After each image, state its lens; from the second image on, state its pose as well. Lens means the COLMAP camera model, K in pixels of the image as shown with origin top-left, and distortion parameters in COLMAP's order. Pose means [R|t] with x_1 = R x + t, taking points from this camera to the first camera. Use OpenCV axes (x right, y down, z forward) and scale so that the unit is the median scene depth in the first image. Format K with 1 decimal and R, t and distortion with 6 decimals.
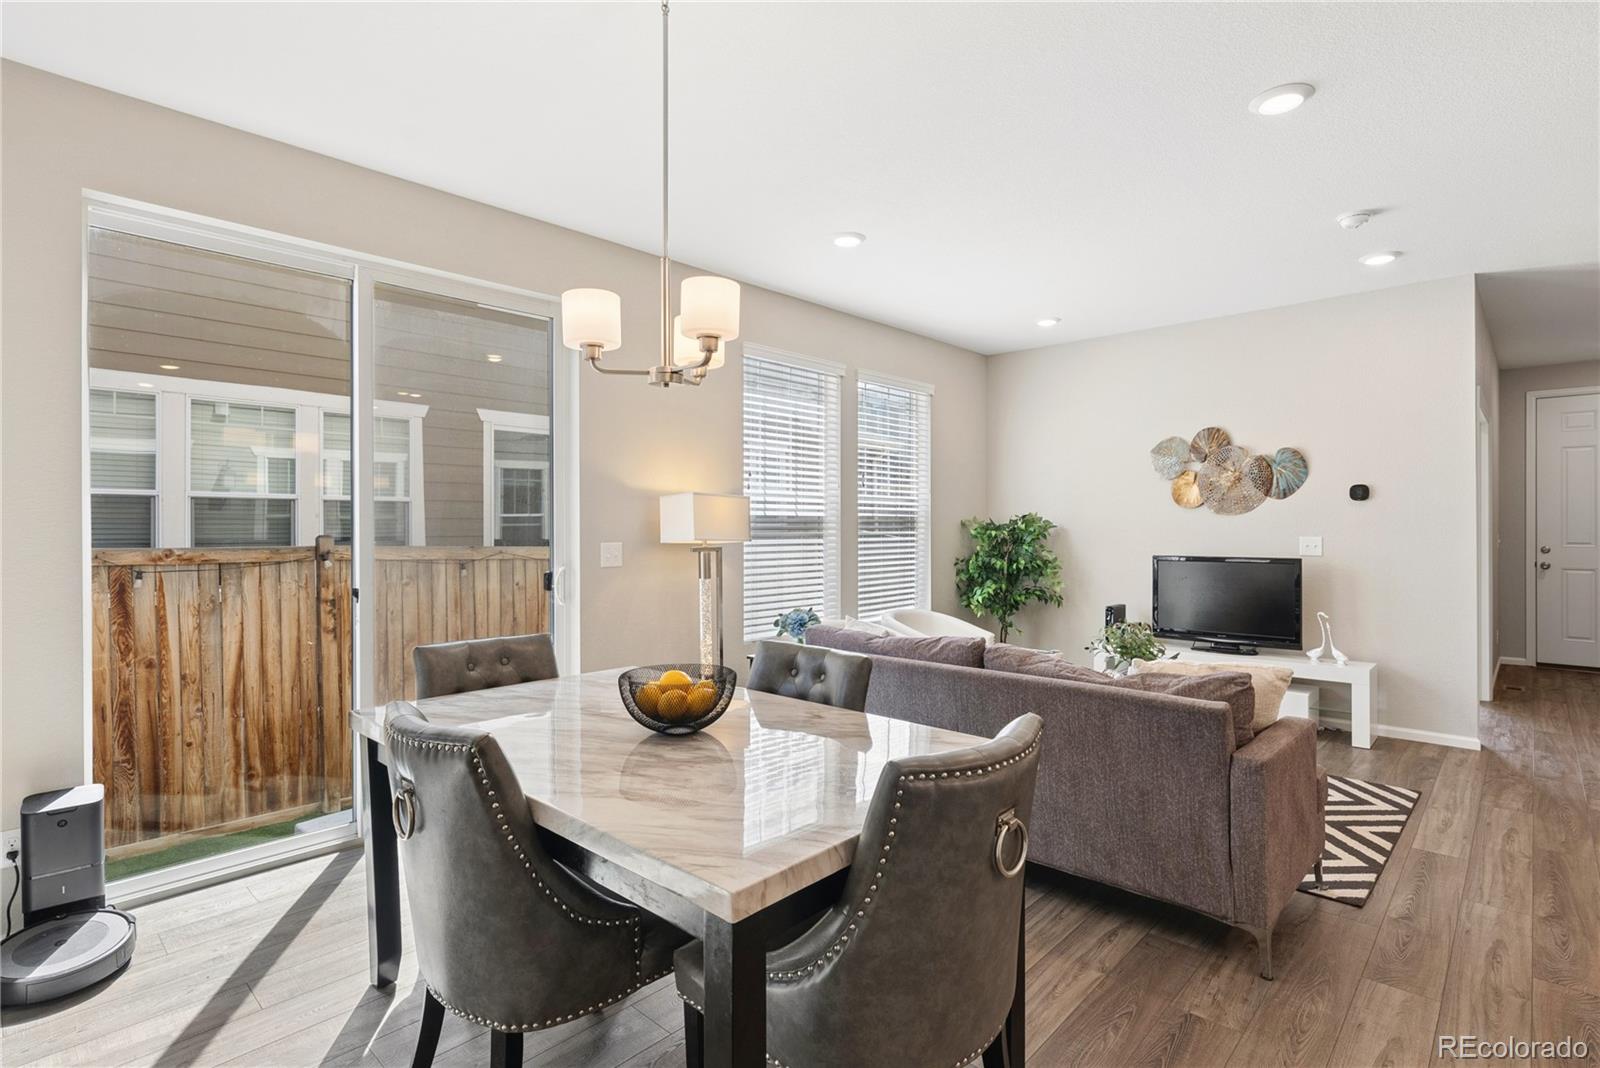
lens RADIAL K [[786.3, 0, 799.2], [0, 786.3, 528.6], [0, 0, 1]] dist [-0.003645, 0.000841]
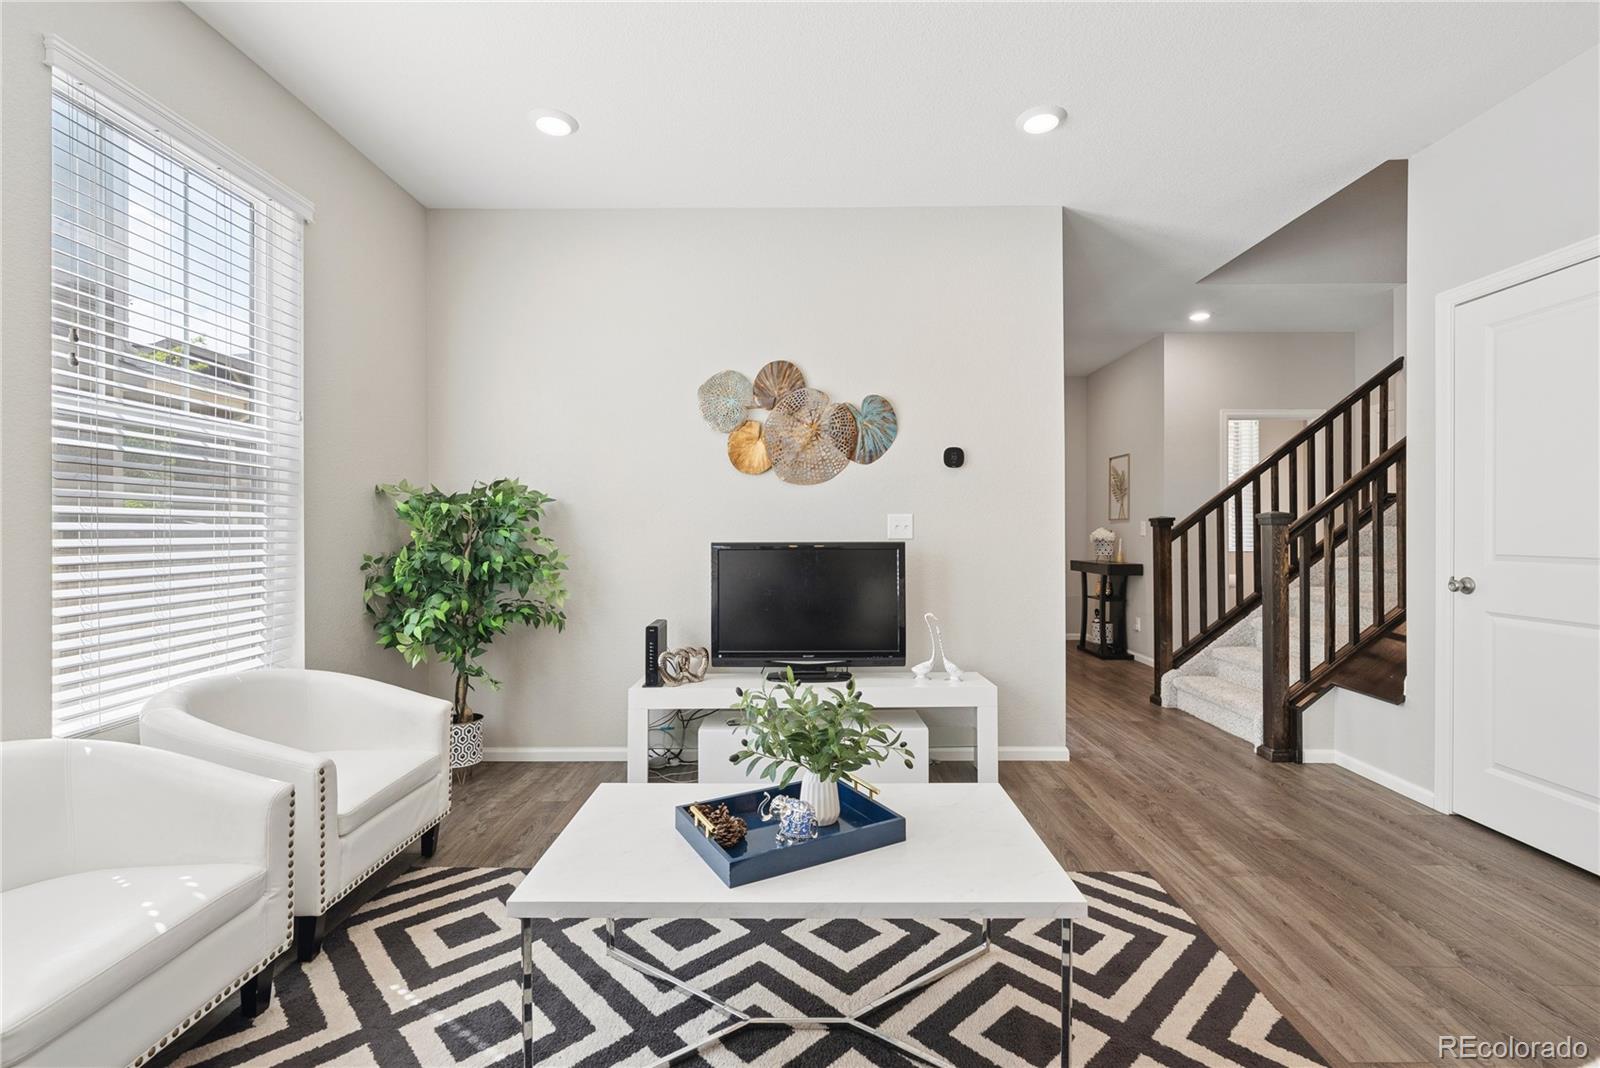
lens RADIAL K [[709.6, 0, 808.6], [0, 709.6, 530.0], [0, 0, 1]] dist [0.000294, 0.000518]
pose [[0.730238, 0.000312, 0.683192, 0.097327], [0.003369, 0.999986, -0.004058, 0.024402], [-0.683184, 0.005265, 0.730227, 0.476645]]
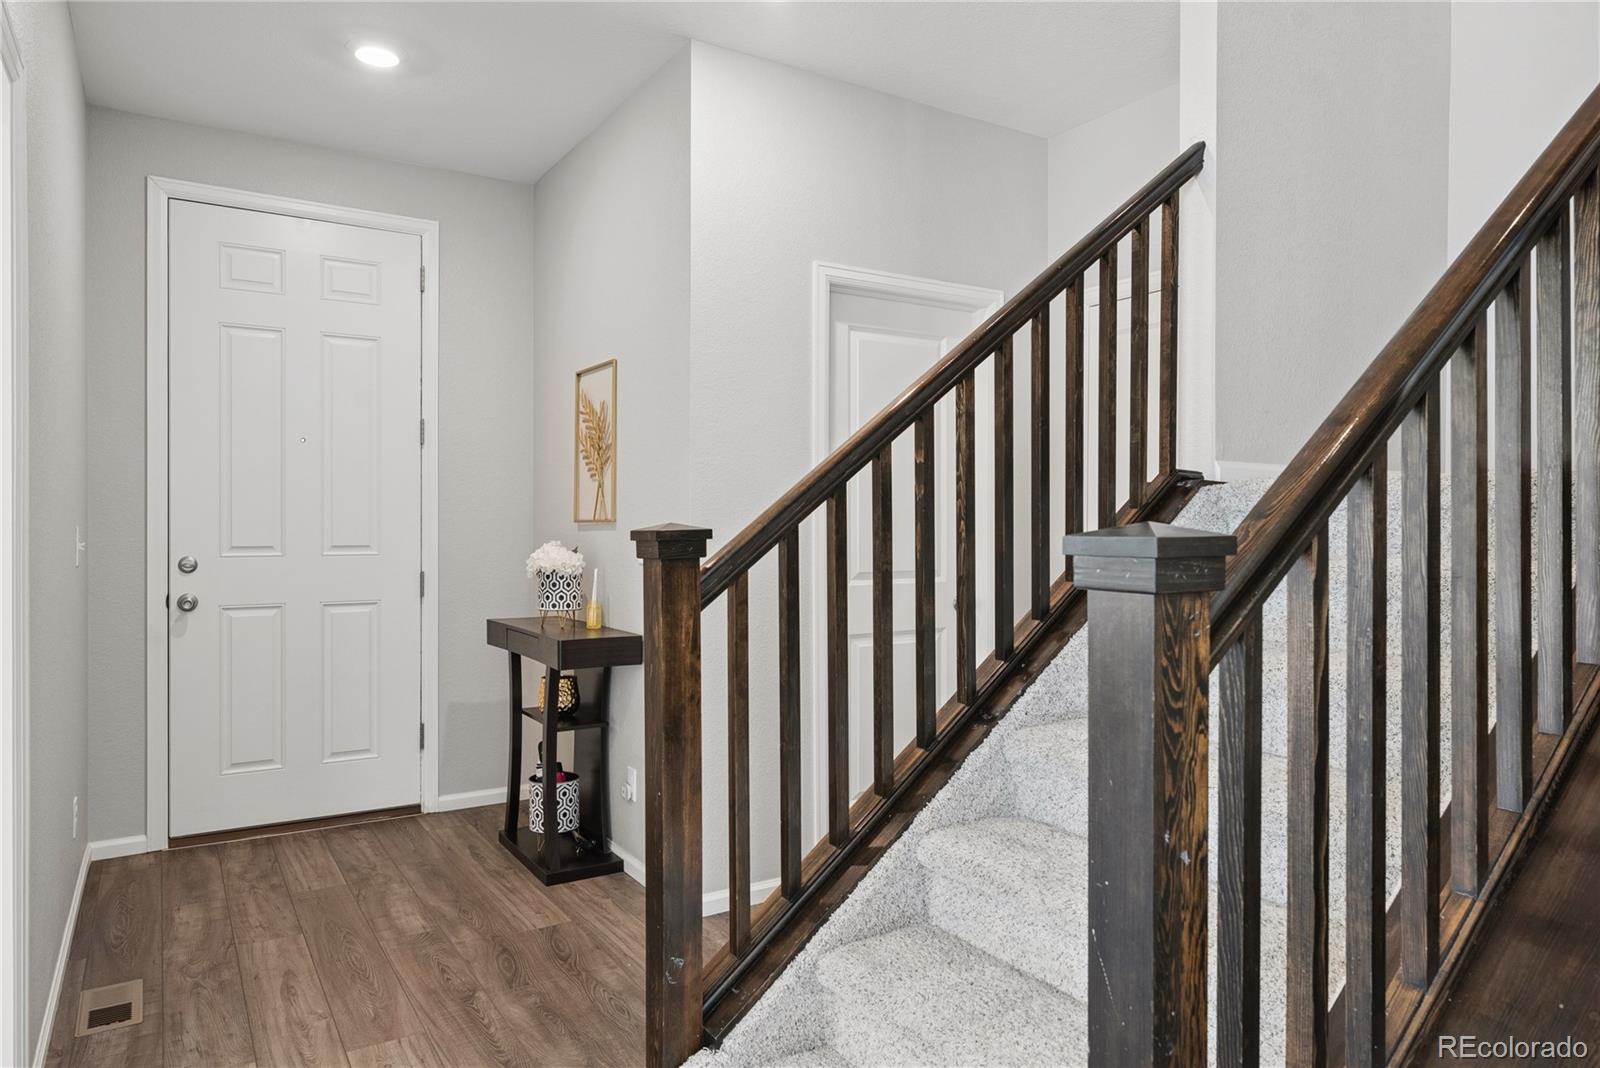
lens RADIAL K [[1026.8, 0, 805.8], [0, 1026.8, 528.6], [0, 0, 1]] dist [0.002769, -0.001003]
pose [[0.256096, -0.002542, 0.966648, 0.615629], [0.000324, 0.999997, 0.002544, 0.007838], [-0.966651, -0.000338, 0.256096, 0.657905]]
